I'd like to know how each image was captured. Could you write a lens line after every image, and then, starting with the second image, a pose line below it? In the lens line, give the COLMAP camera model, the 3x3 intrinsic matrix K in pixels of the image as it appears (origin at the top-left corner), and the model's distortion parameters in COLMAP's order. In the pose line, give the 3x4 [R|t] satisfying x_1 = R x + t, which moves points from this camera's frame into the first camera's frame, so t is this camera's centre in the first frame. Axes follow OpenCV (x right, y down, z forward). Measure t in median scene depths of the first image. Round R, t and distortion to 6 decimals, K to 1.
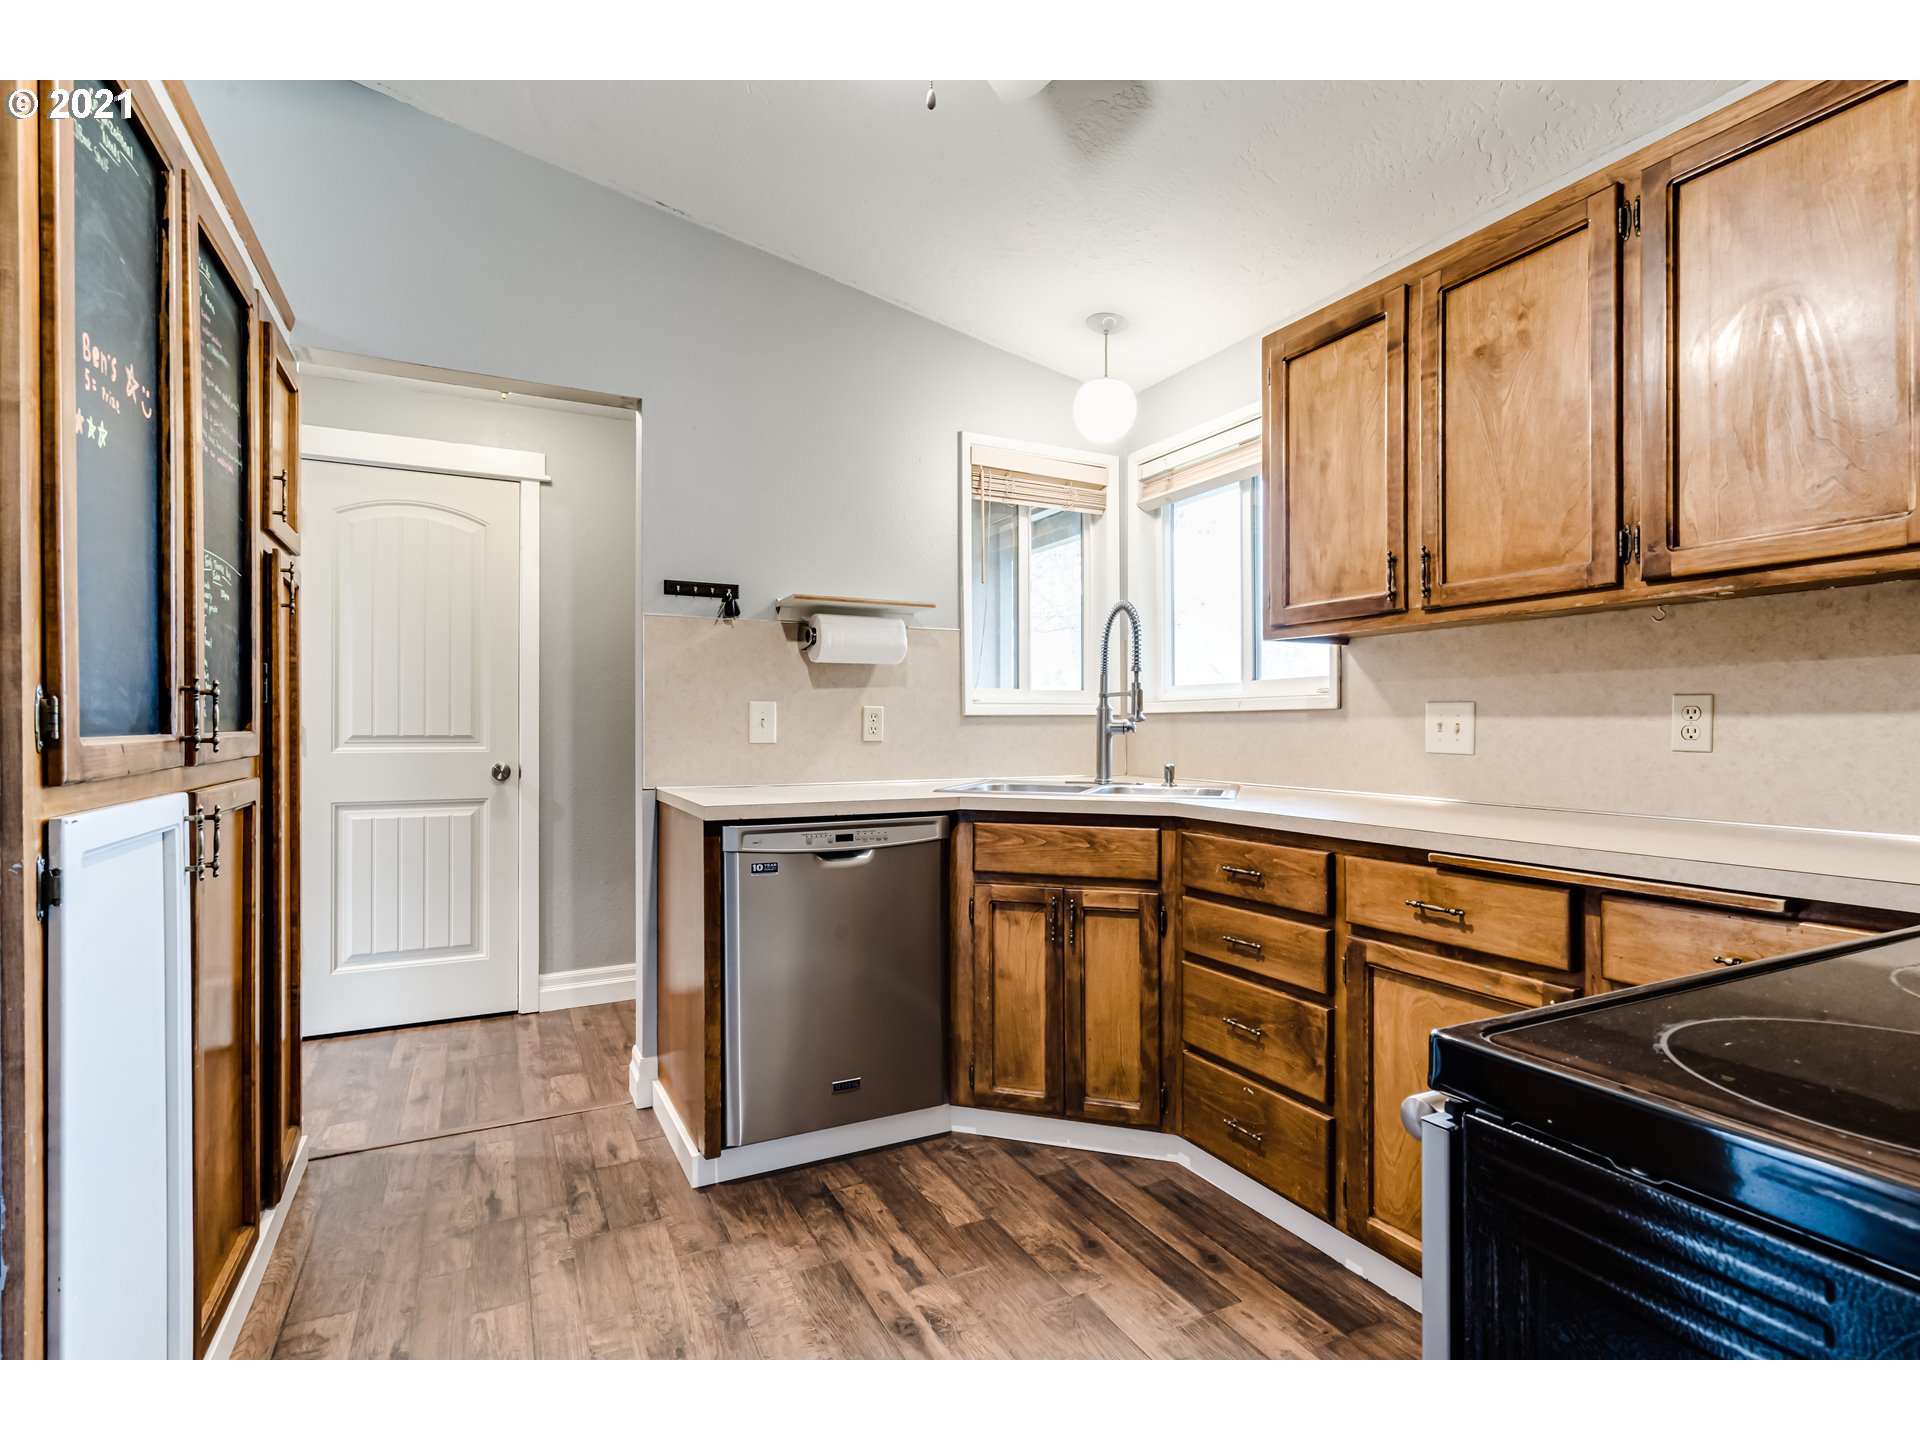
lens RADIAL K [[937.3, 0, 960.0], [0, 937.3, 720.0], [0, 0, 1]] dist [0.000682, 0.000178]
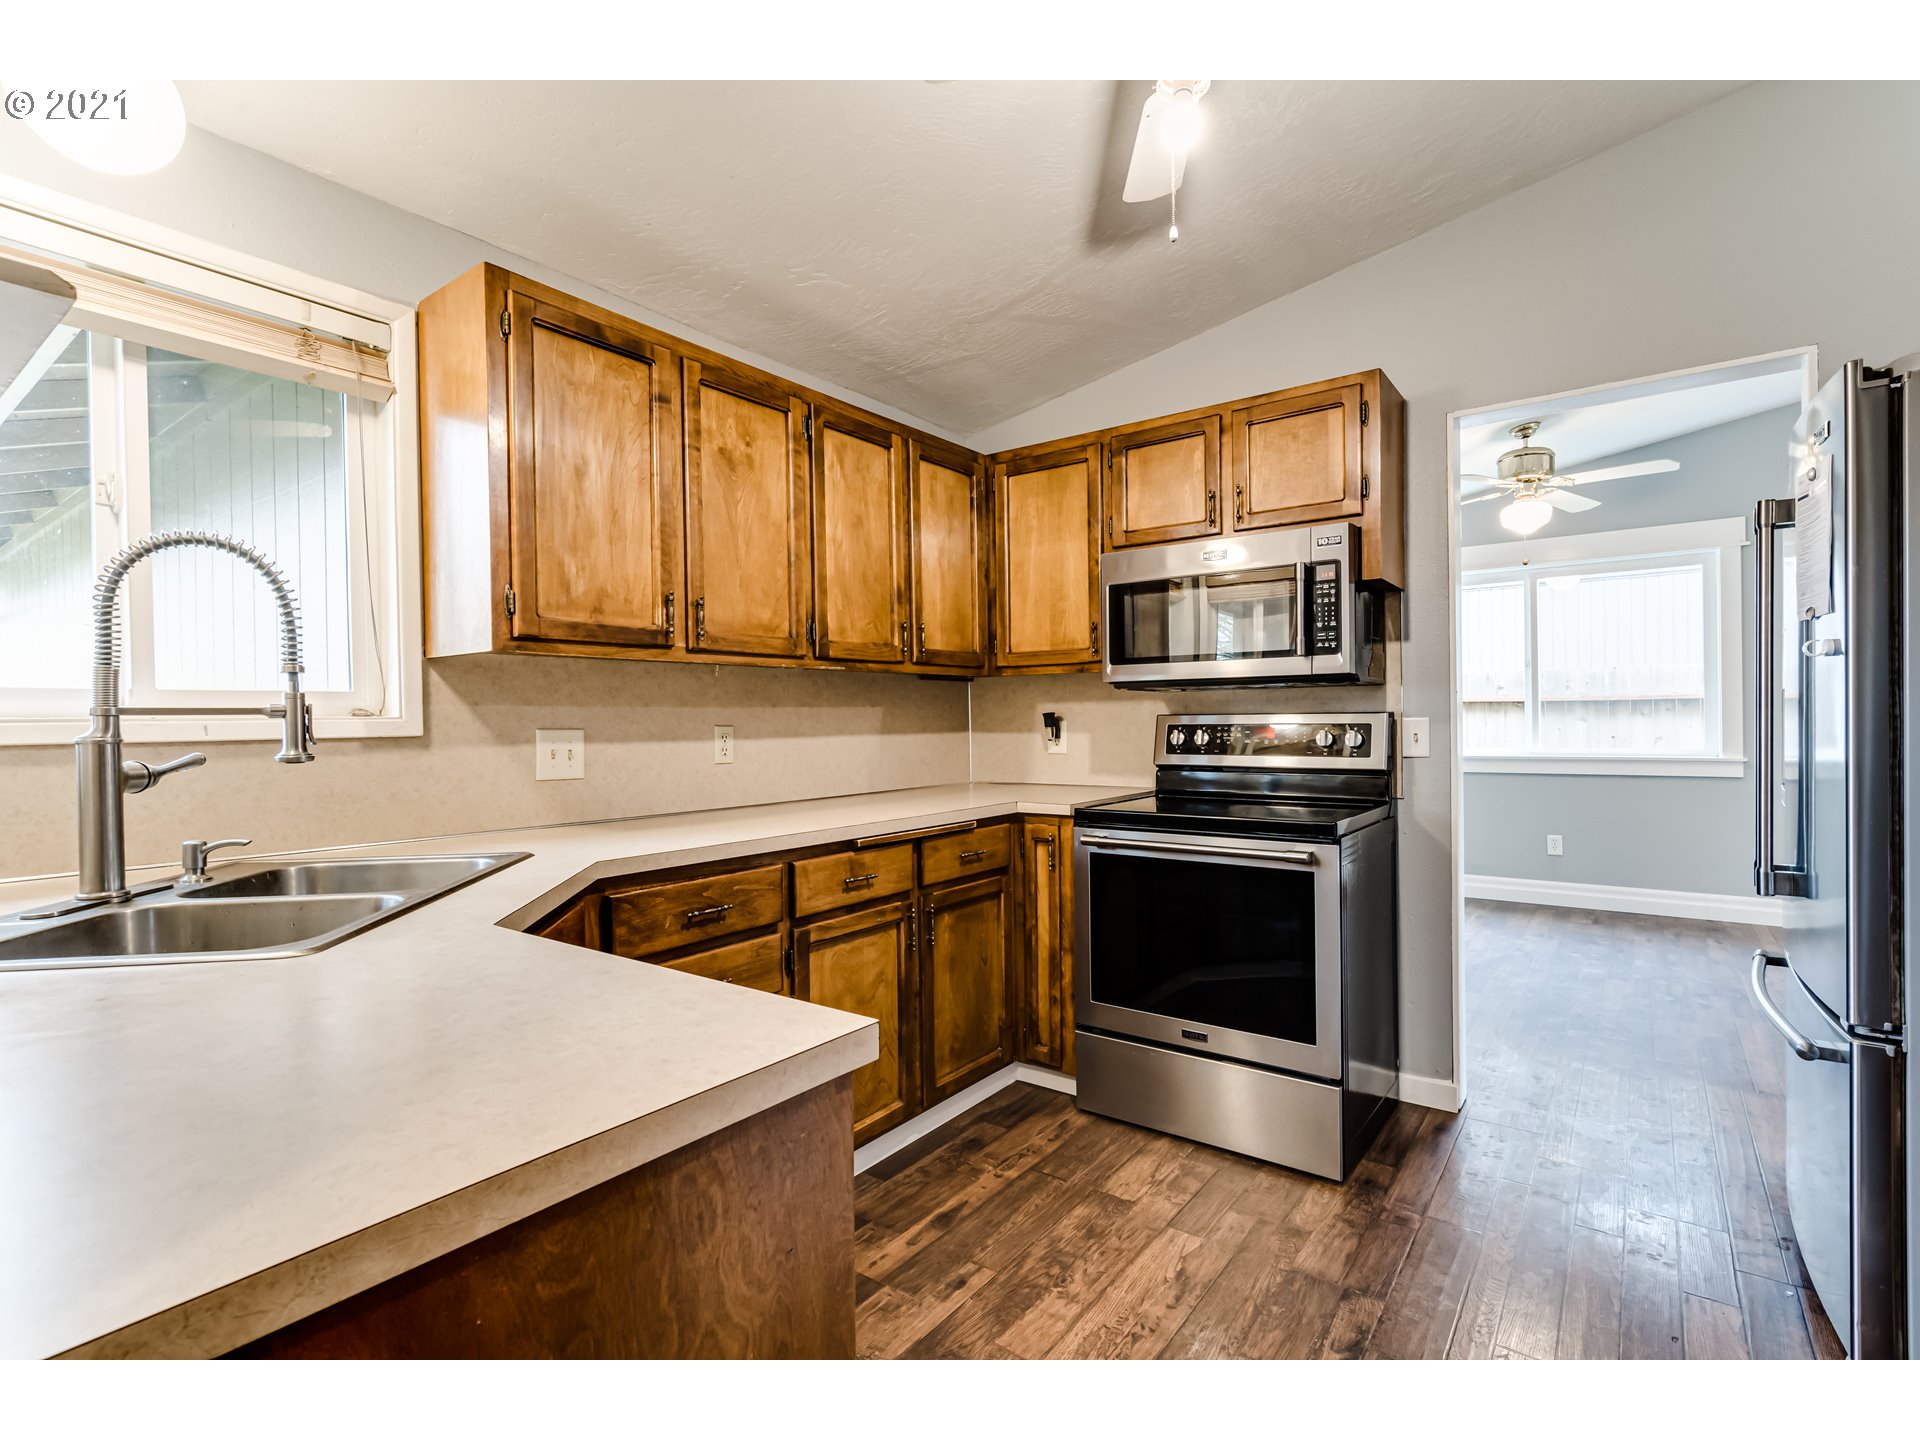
lens RADIAL K [[916.4, 0, 963.6], [0, 916.4, 720.2], [0, 0, 1]] dist [-0.001229, 0.001669]
pose [[-0.445255, 0.005453, 0.895387, -0.605622], [0.004980, 0.999981, -0.003614, -0.024645], [-0.895390, 0.002850, -0.445274, 1.115877]]
